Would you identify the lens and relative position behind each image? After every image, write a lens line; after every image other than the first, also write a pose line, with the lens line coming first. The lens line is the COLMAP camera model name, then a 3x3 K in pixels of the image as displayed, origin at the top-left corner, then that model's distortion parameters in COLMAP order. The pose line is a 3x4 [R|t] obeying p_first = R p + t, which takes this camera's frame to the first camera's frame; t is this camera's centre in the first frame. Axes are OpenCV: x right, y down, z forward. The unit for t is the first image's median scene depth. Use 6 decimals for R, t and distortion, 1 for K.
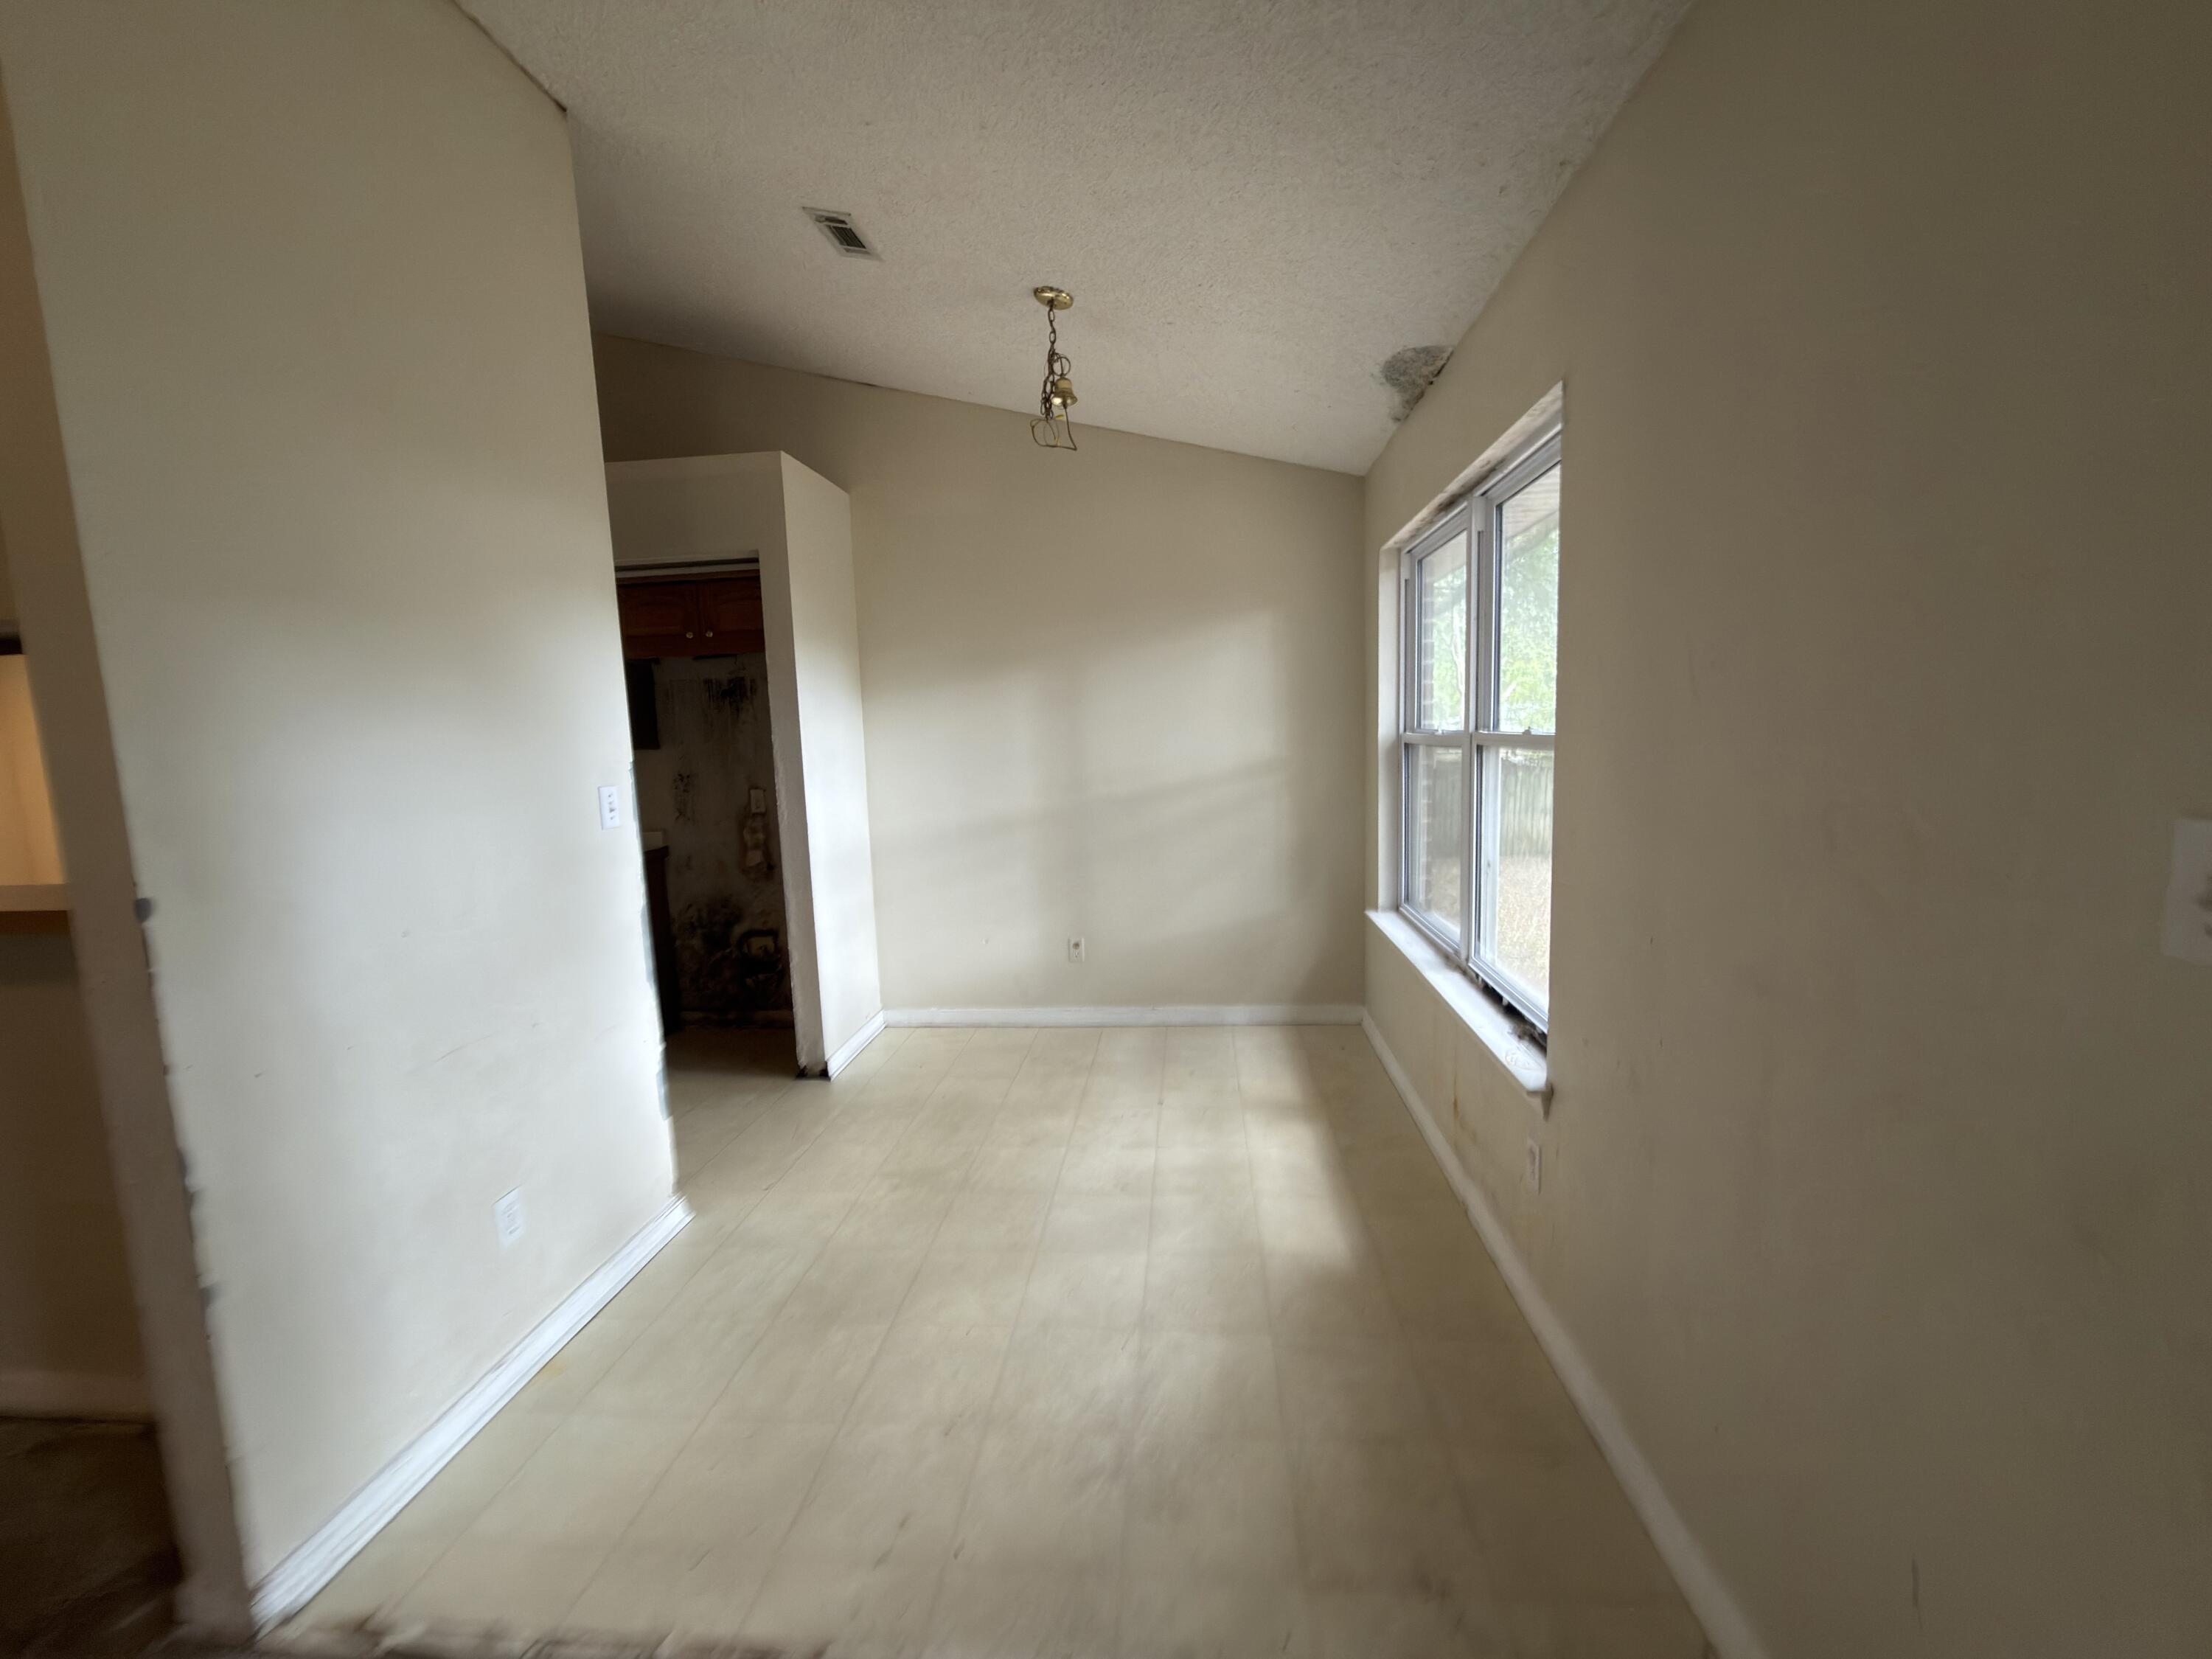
lens RADIAL K [[889.8, 0, 1109.4], [0, 889.8, 835.8], [0, 0, 1]] dist [-0.001553, 0.001463]
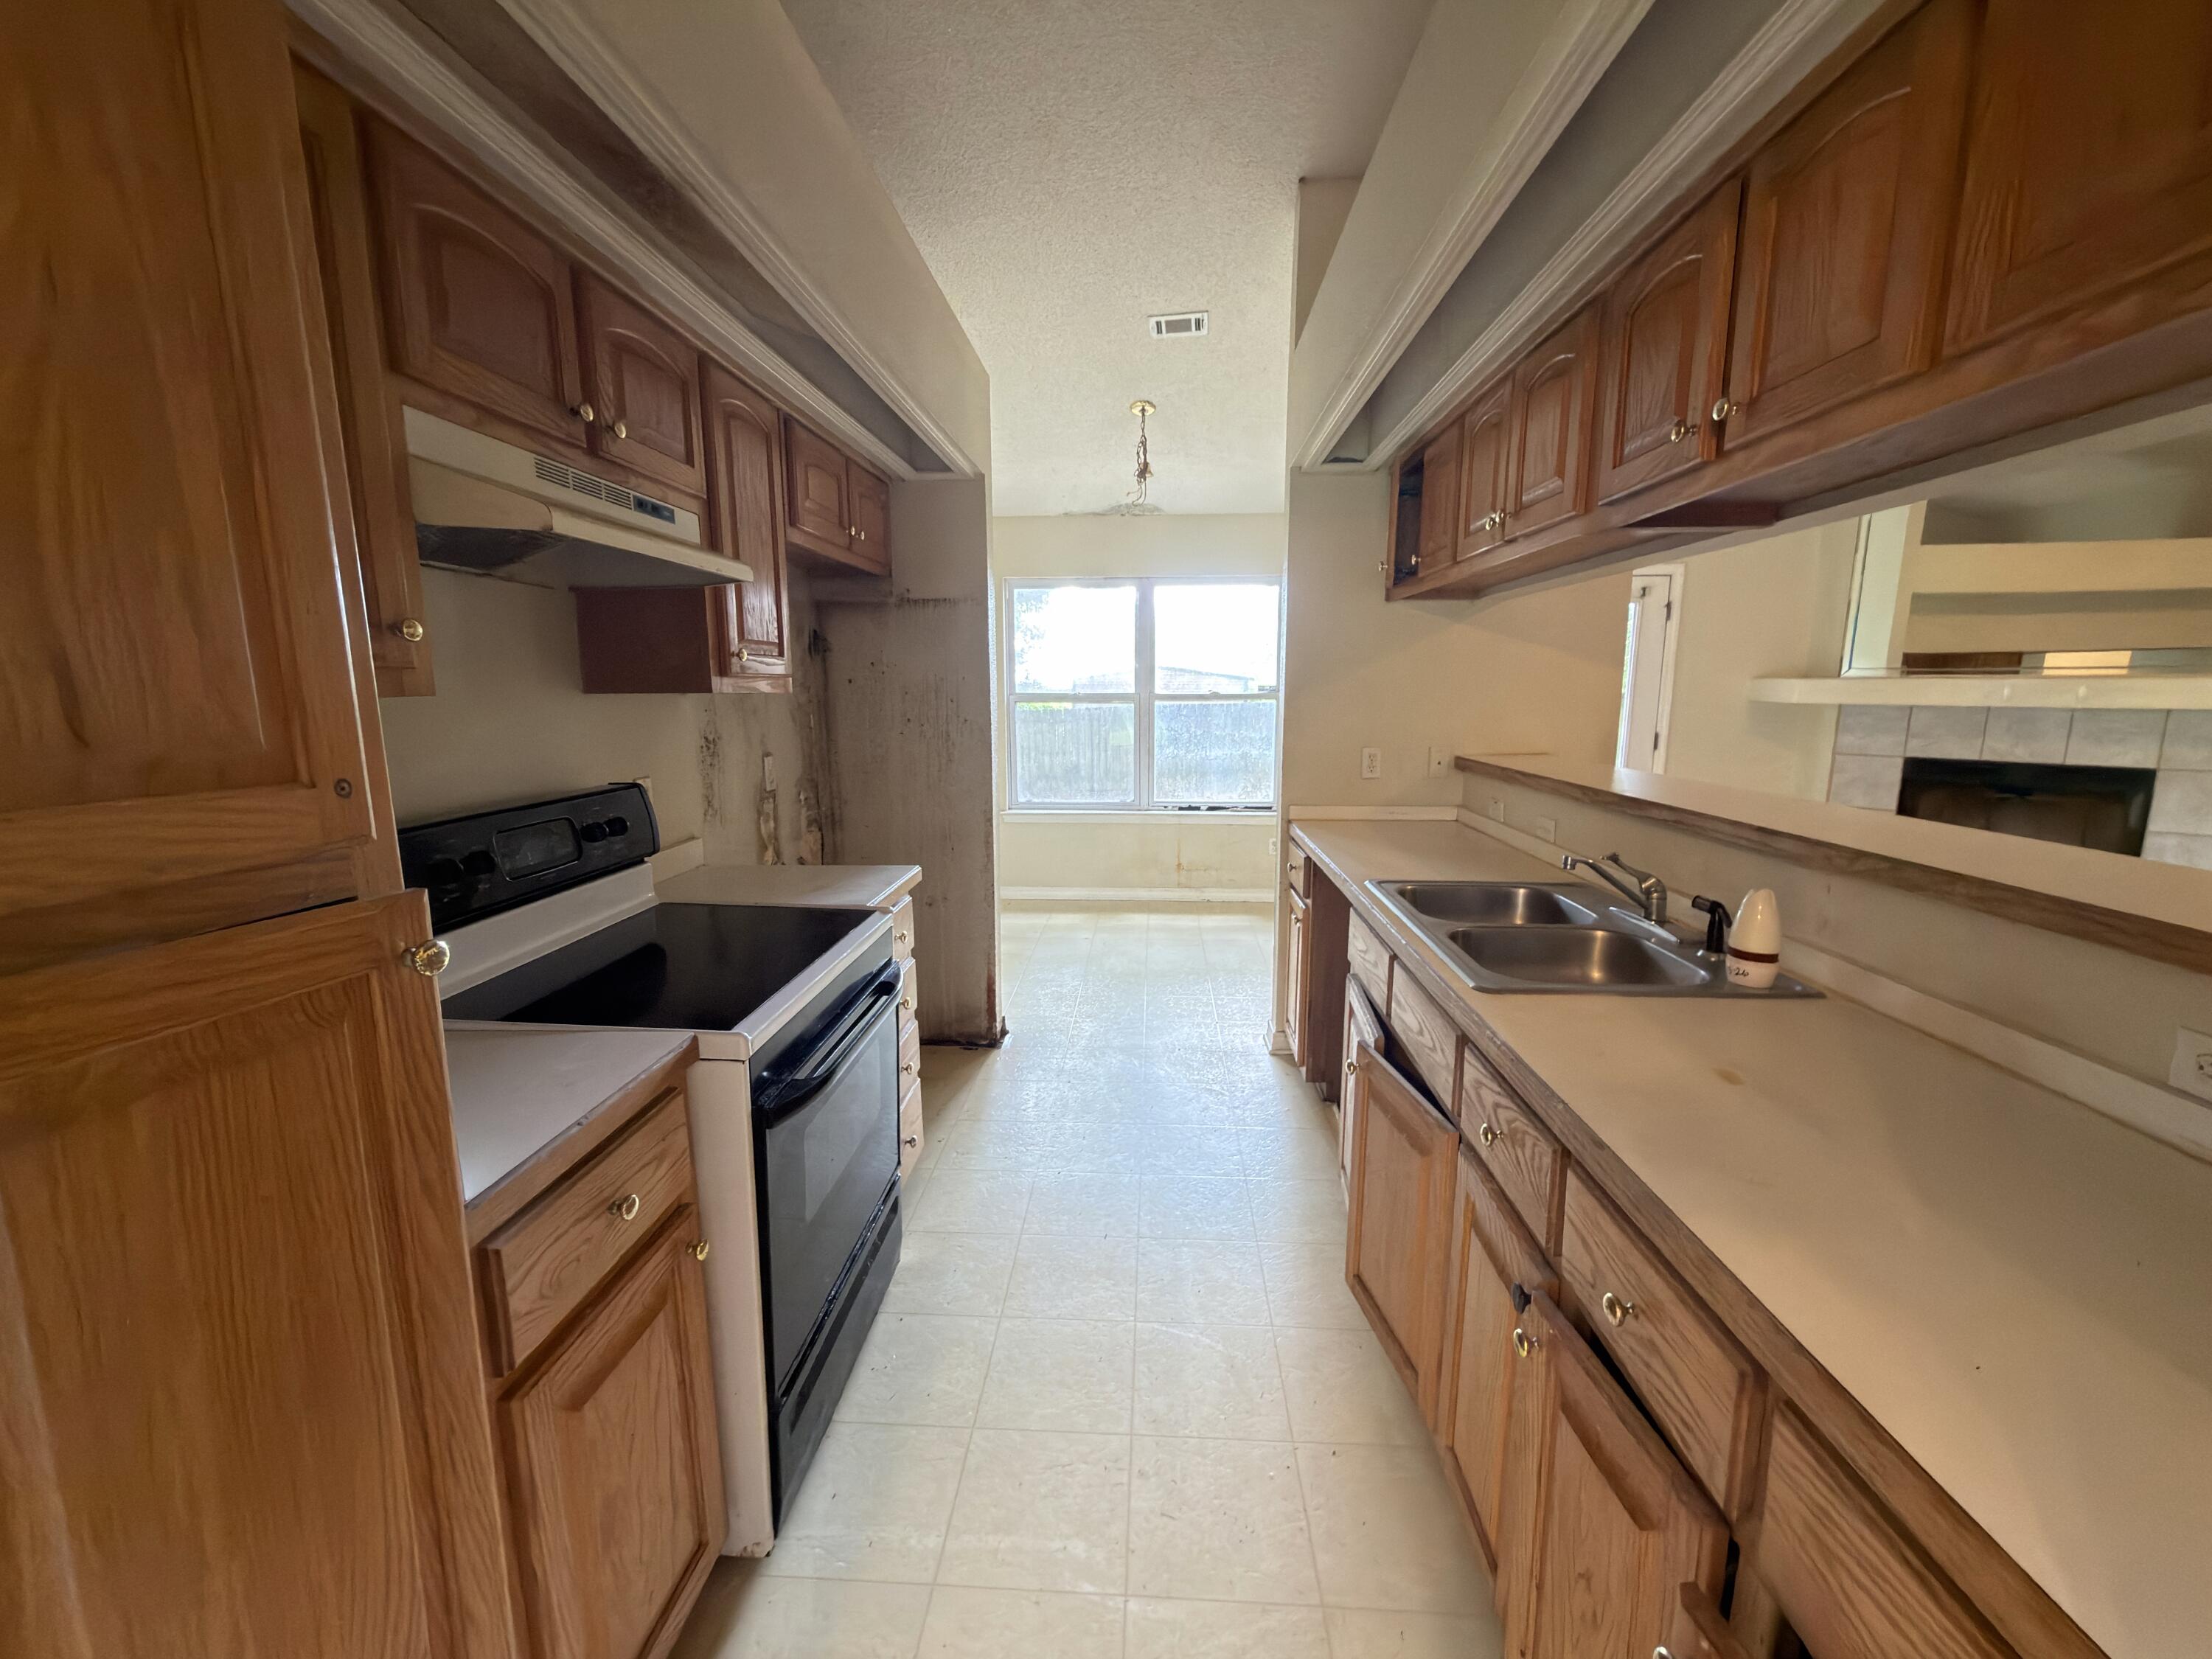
lens RADIAL K [[889.8, 0, 1106.6], [0, 889.8, 835.5], [0, 0, 1]] dist [-0.001553, 0.001463]
pose [[-0.044171, -0.129265, 0.990626, -1.706924], [0.125821, 0.982978, 0.133878, -0.079932], [-0.991069, 0.130555, -0.027155, 1.196628]]
